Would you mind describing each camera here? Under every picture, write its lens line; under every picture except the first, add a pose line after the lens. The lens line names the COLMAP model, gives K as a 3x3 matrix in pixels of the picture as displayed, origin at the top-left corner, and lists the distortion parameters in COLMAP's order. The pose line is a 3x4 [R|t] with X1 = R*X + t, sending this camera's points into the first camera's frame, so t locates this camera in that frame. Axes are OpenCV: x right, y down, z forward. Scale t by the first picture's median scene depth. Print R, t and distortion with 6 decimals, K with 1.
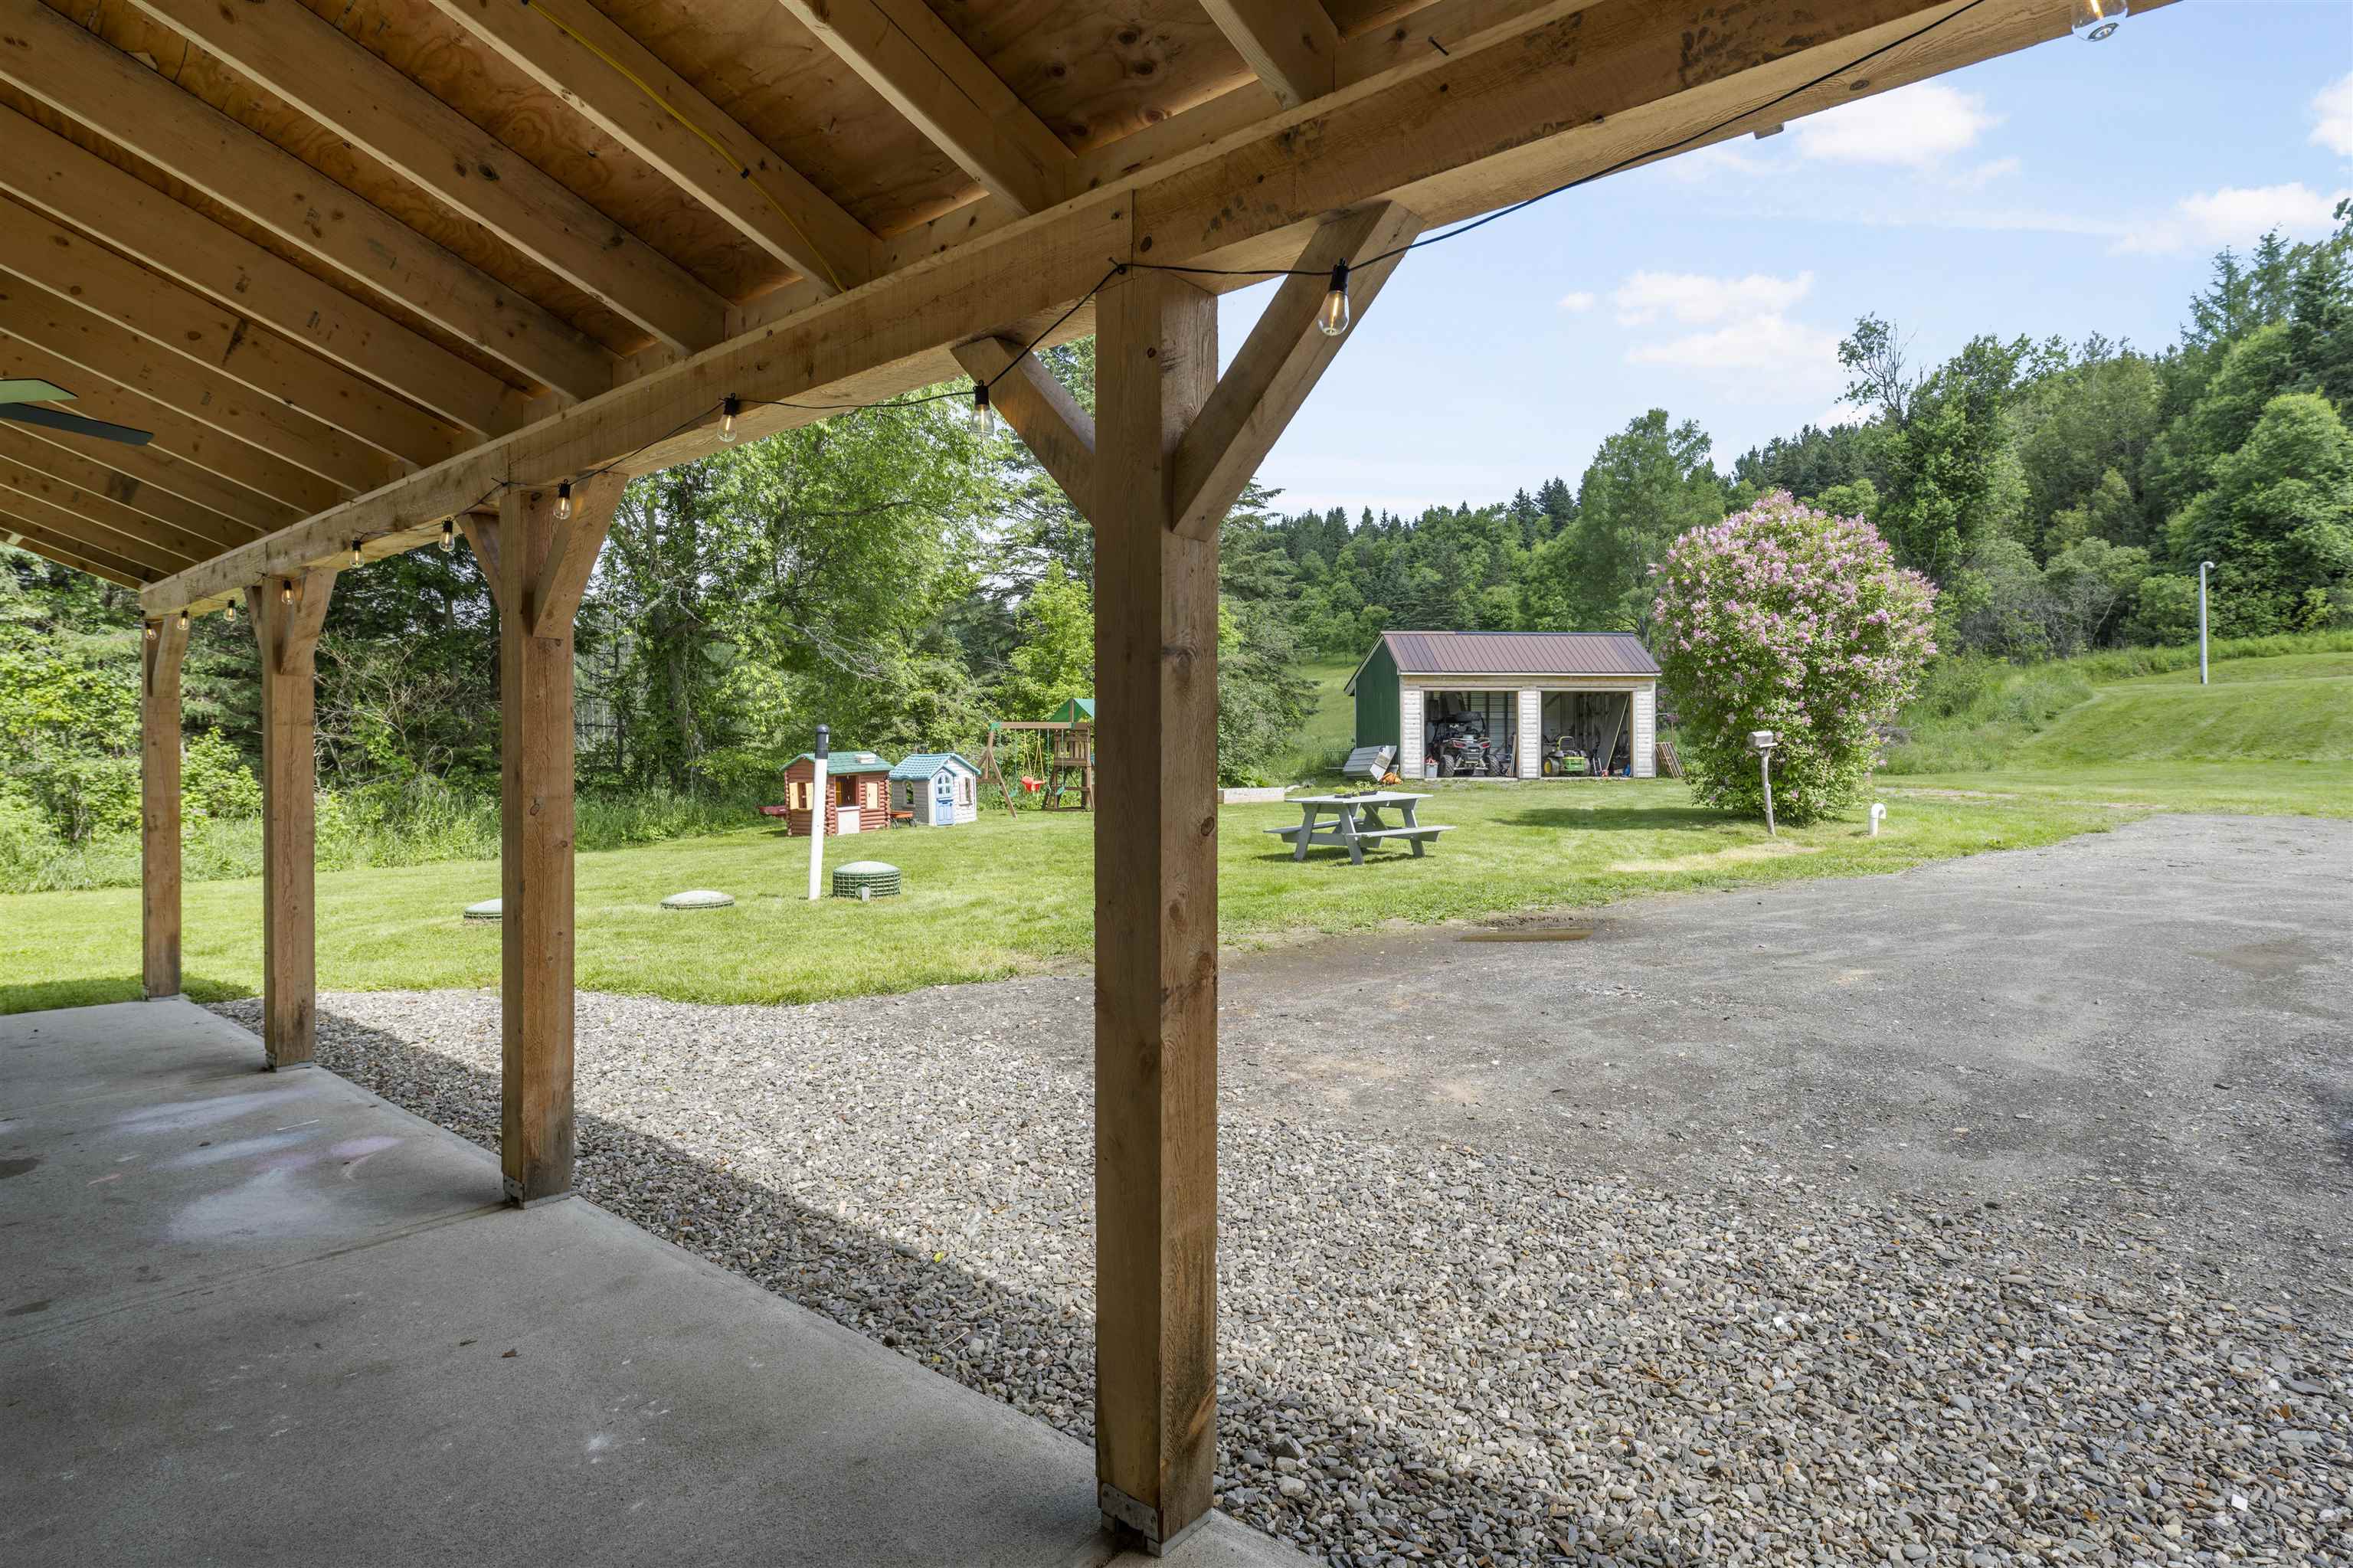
lens RADIAL K [[1238.9, 0, 1178.7], [0, 1238.9, 771.2], [0, 0, 1]] dist [-0.006086, -0.001949]
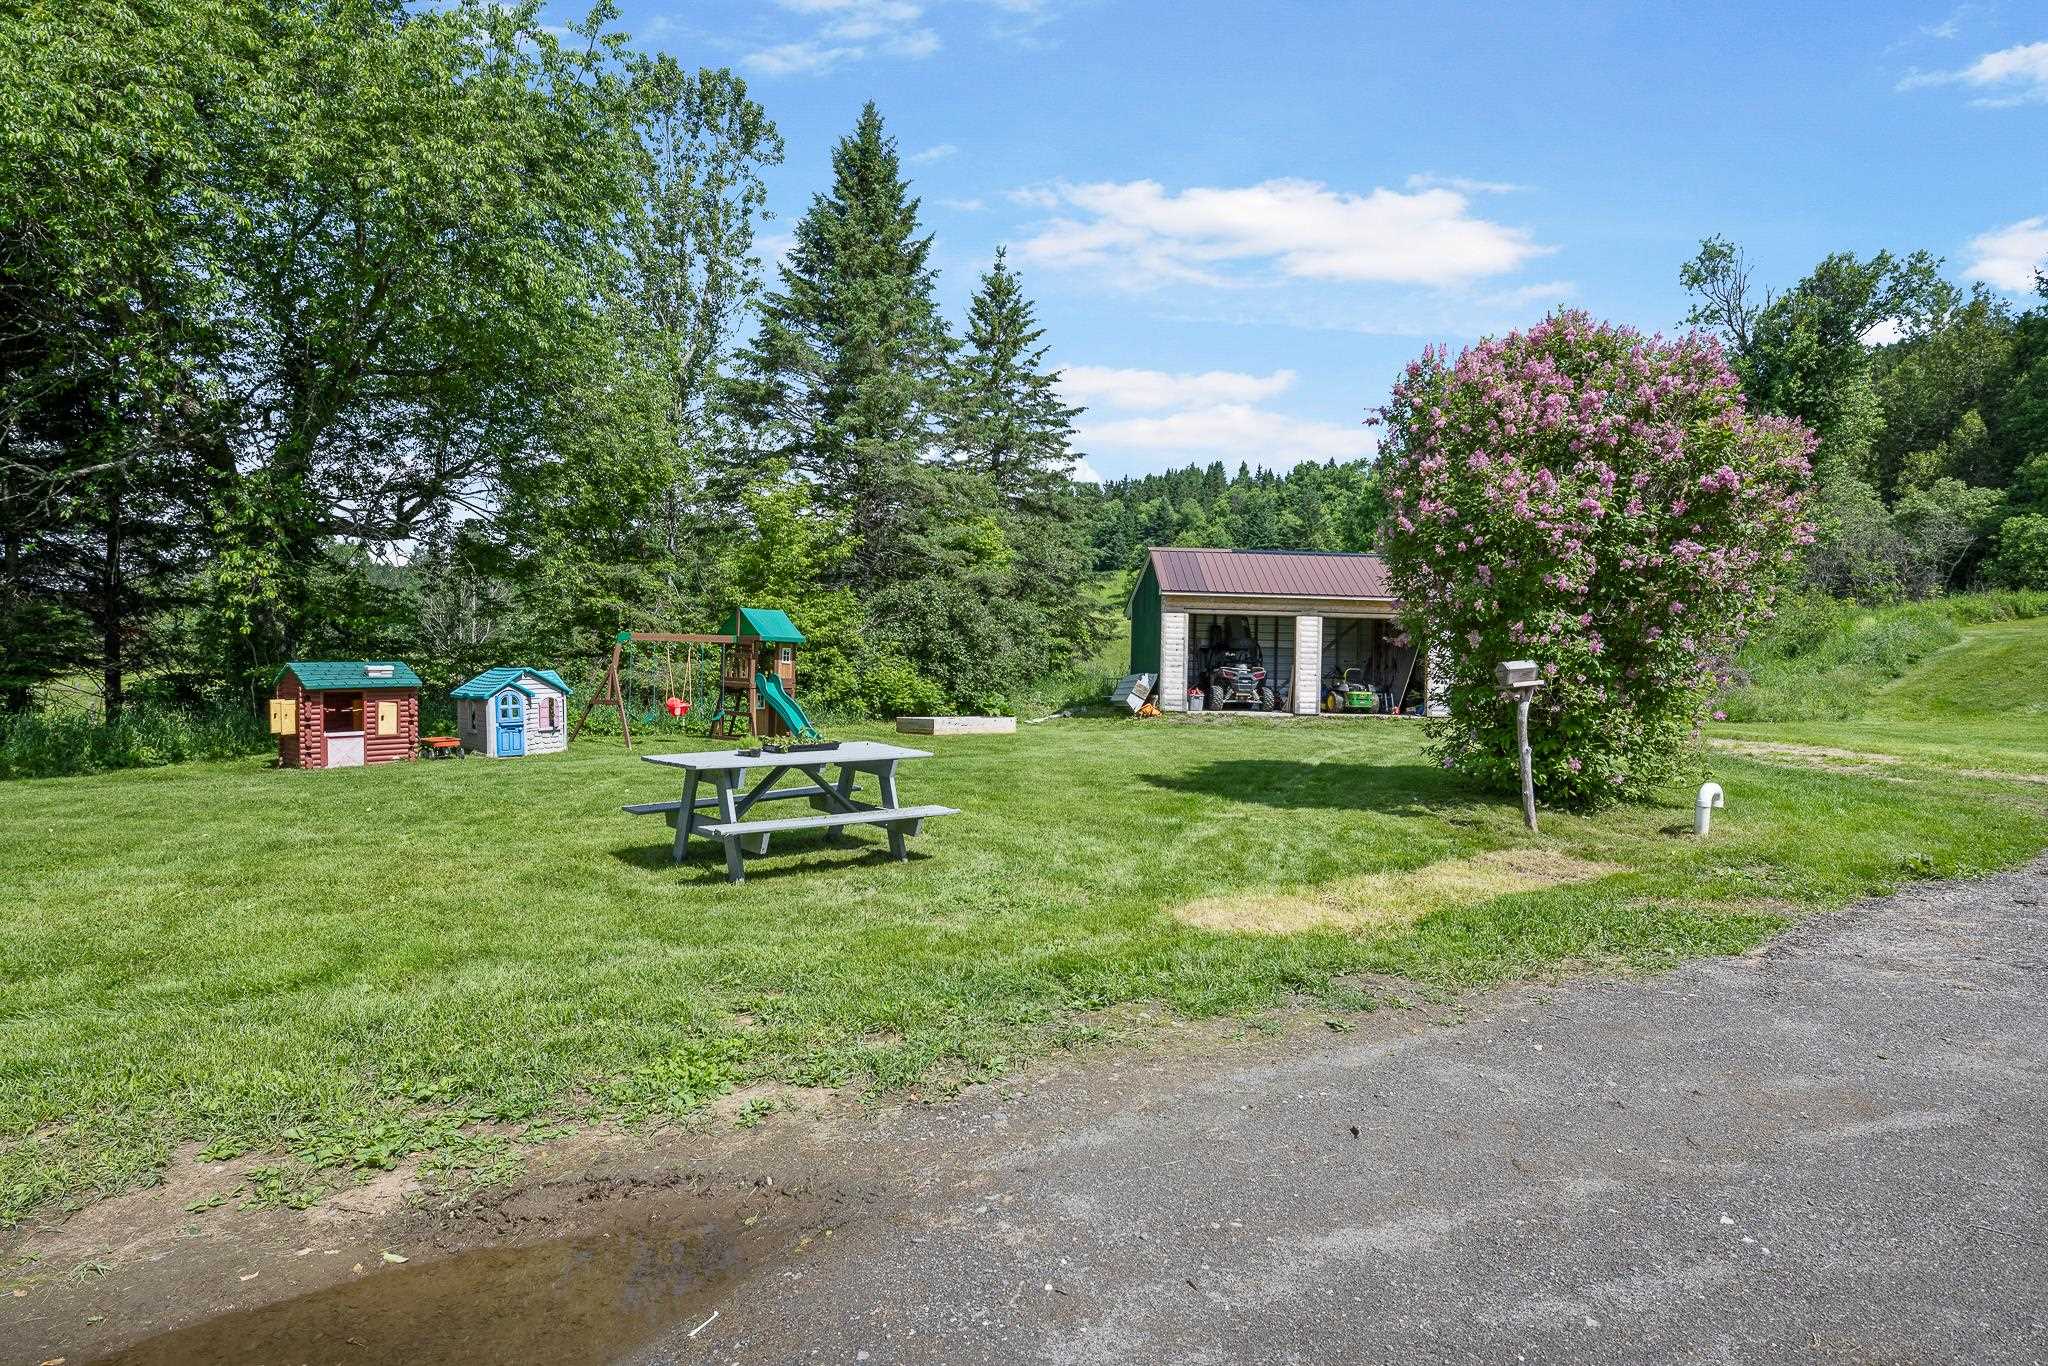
lens RADIAL K [[1078.3, 0, 1021.1], [0, 1078.3, 688.5], [0, 0, 1]] dist [-0.006086, -0.001949]
pose [[0.998066, 0.026485, -0.056234, 0.120850], [-0.026706, 0.999638, -0.003192, -0.004893], [0.056130, 0.004688, 0.998412, 0.214288]]
